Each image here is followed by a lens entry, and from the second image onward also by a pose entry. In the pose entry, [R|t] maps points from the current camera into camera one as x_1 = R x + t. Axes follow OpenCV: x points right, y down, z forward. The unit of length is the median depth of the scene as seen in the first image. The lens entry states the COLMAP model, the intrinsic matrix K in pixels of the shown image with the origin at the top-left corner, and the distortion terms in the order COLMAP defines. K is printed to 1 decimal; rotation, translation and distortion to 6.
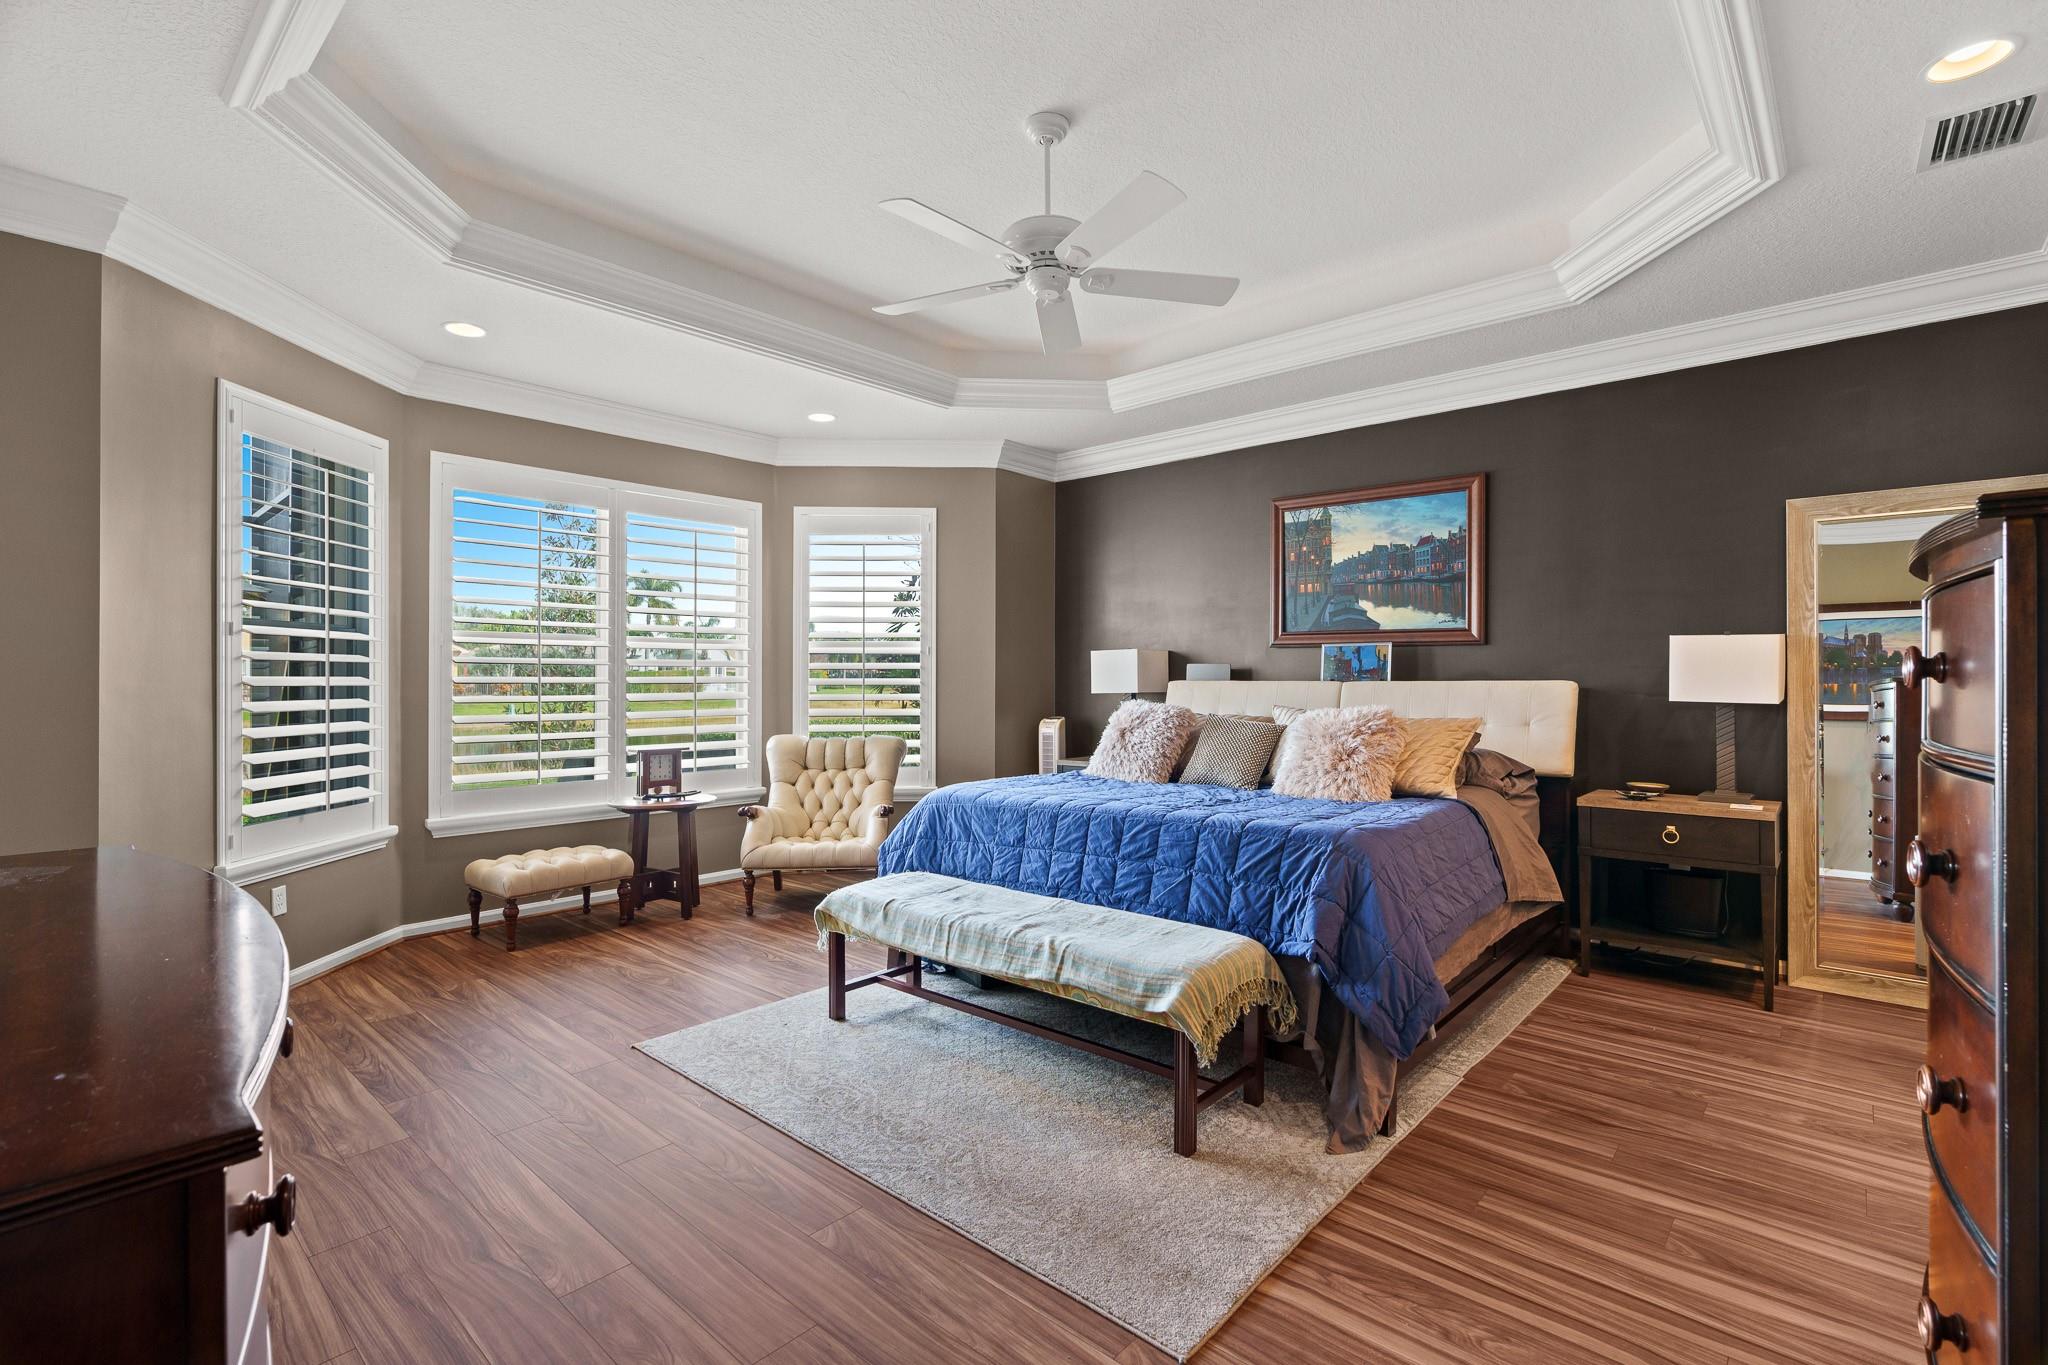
lens RADIAL K [[933.9, 0, 1021.2], [0, 933.9, 675.4], [0, 0, 1]] dist [-0.011033, 0.003975]
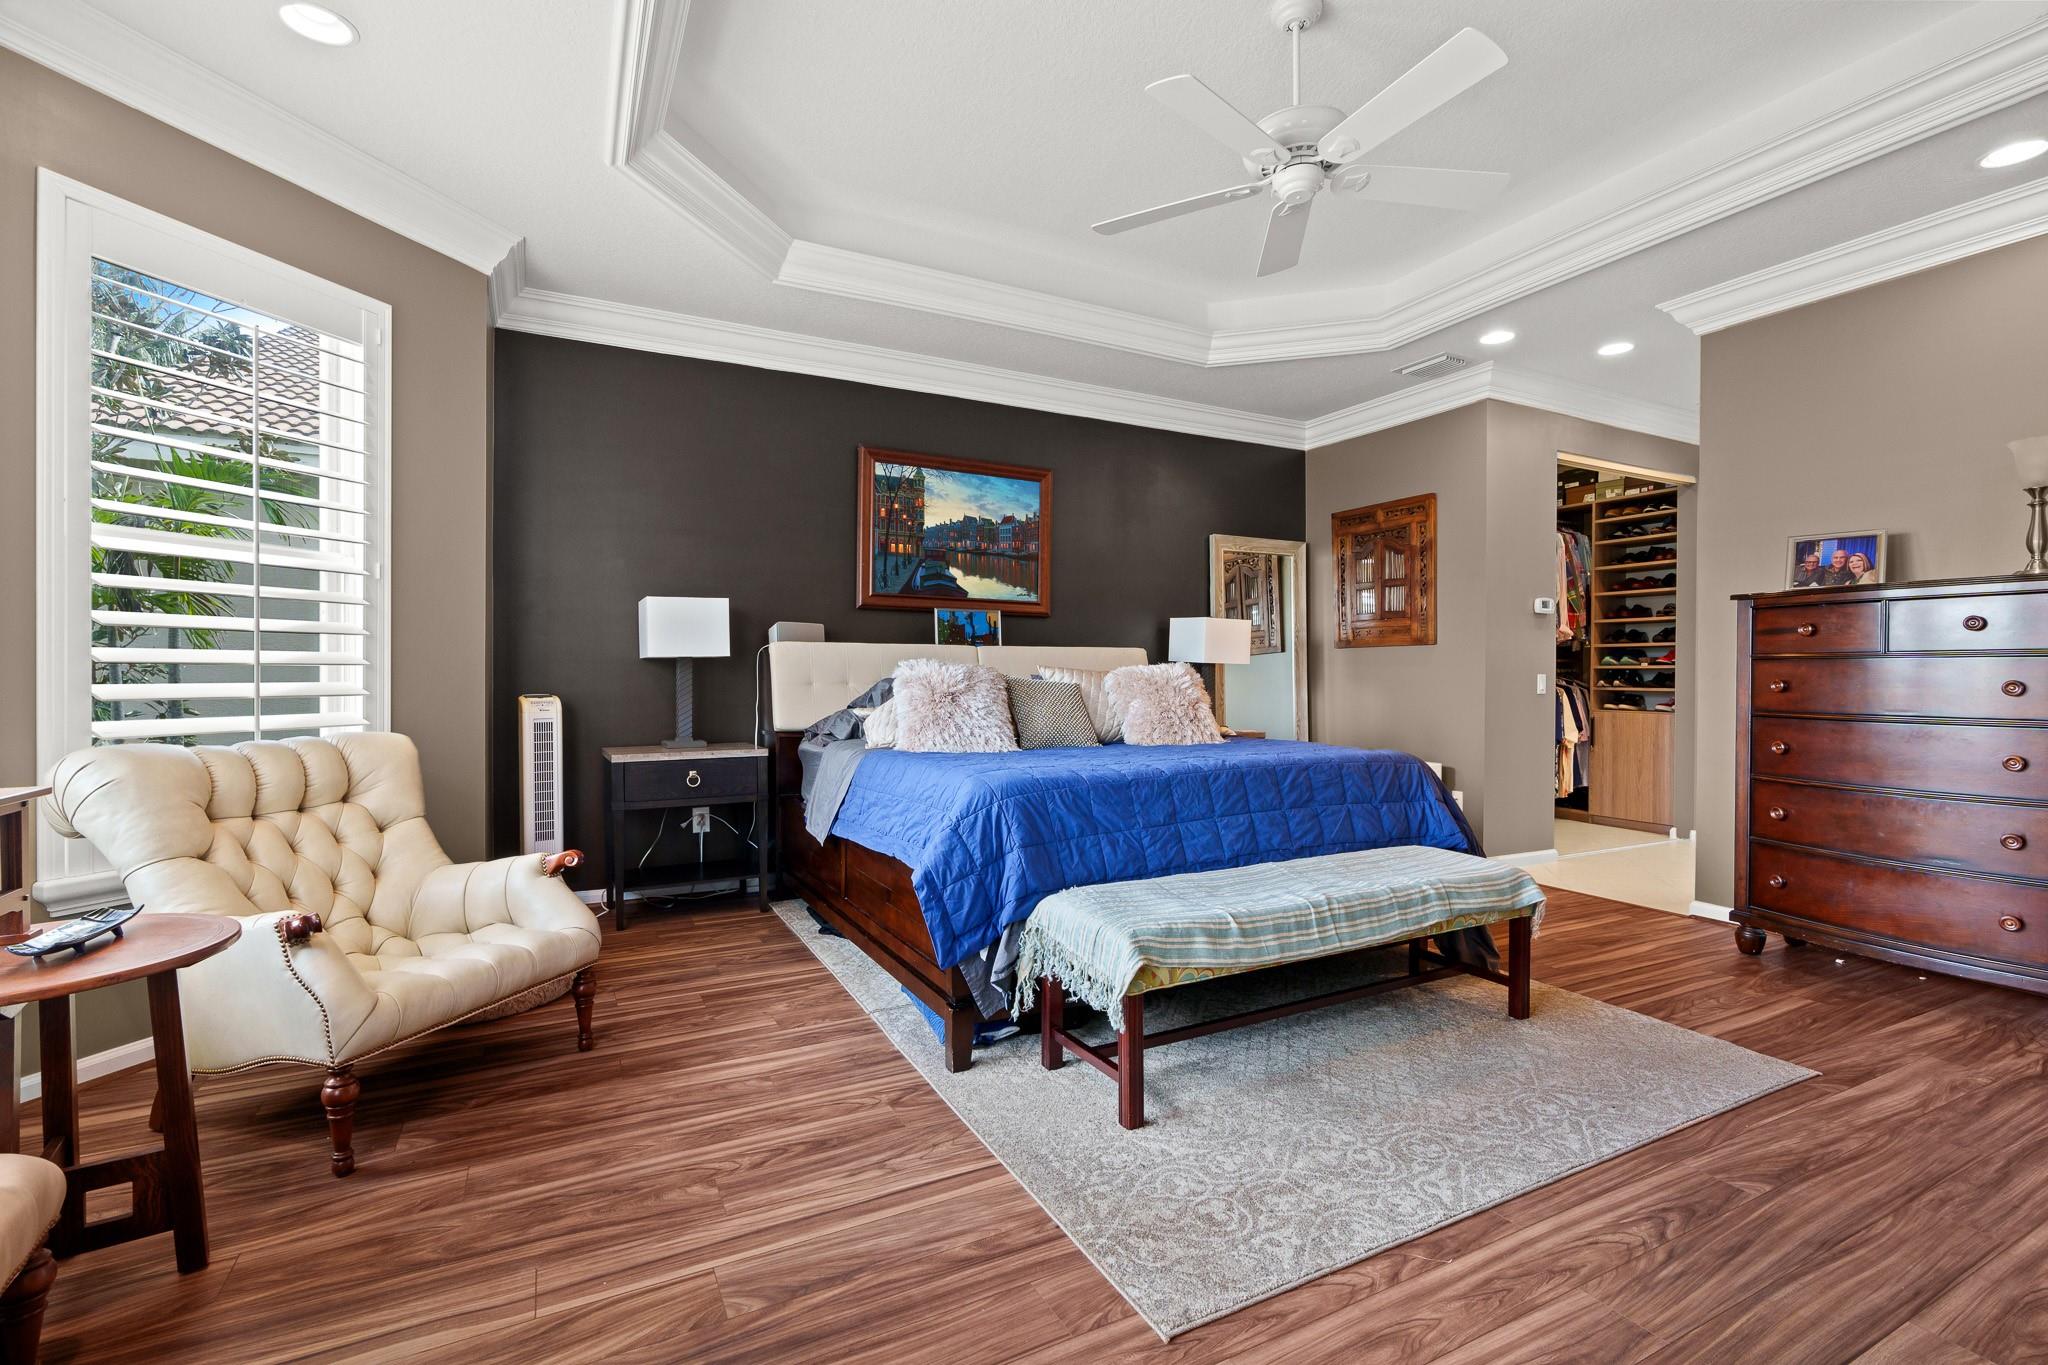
lens RADIAL K [[933.9, 0, 1035.4], [0, 933.9, 679.2], [0, 0, 1]] dist [-0.011033, 0.003975]
pose [[0.340775, -0.001979, 0.940143, -0.566206], [-0.007061, 0.999964, 0.004664, 0.036026], [-0.940118, -0.008228, 0.340749, 0.574318]]
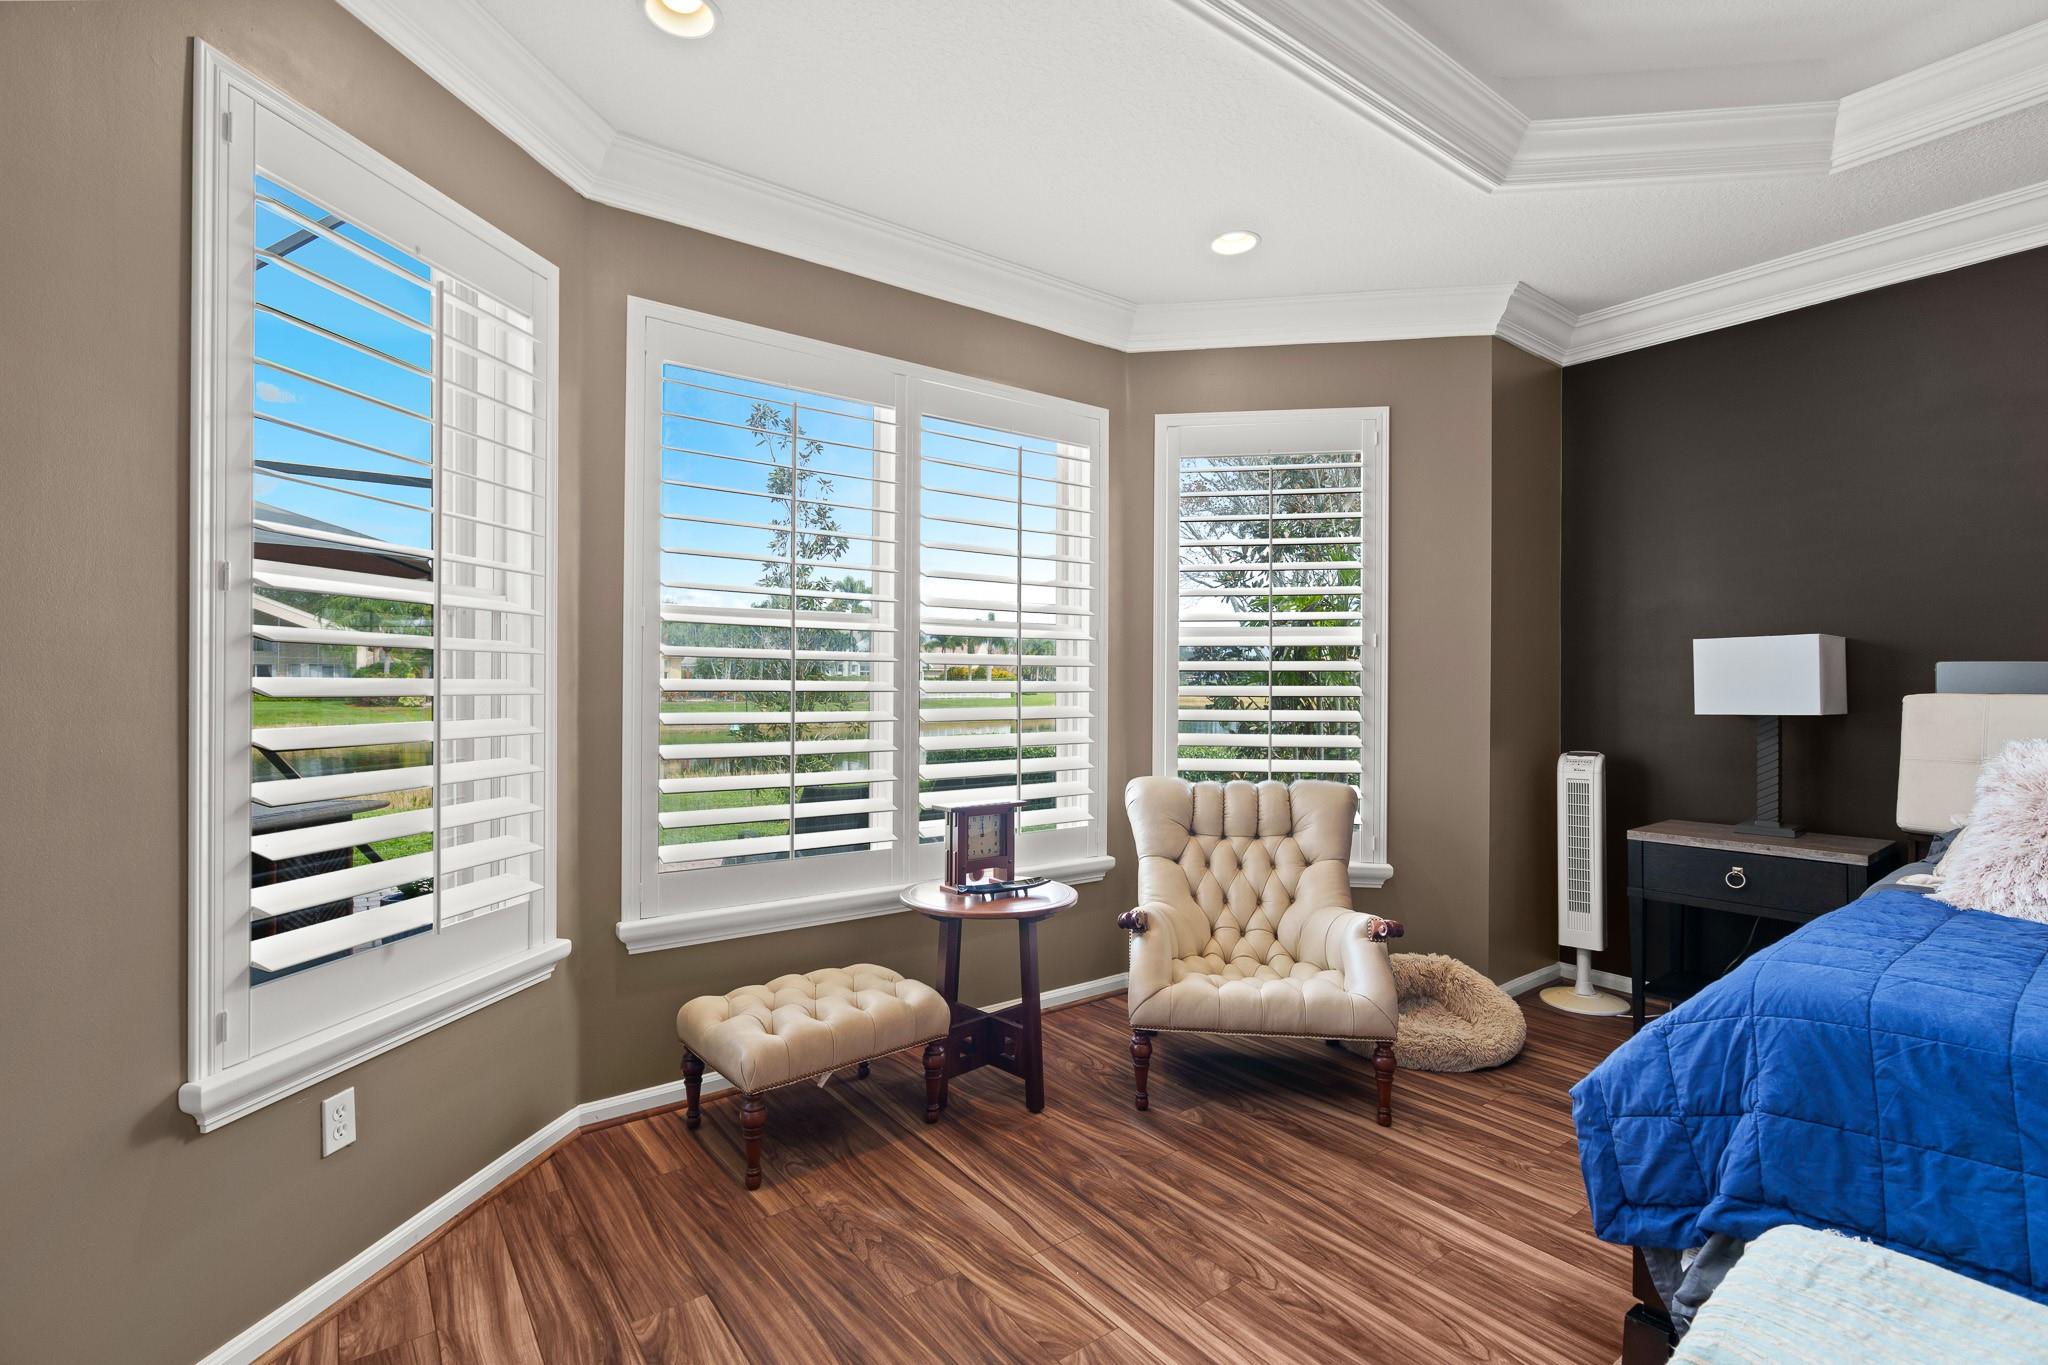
lens RADIAL K [[933.9, 0, 1010.4], [0, 933.9, 677.0], [0, 0, 1]] dist [-0.011033, 0.003975]
pose [[0.979174, 0.002655, -0.203005, -0.254310], [-0.003689, 0.999982, -0.004715, 0.001386], [0.202989, 0.005366, 0.979166, 0.433223]]
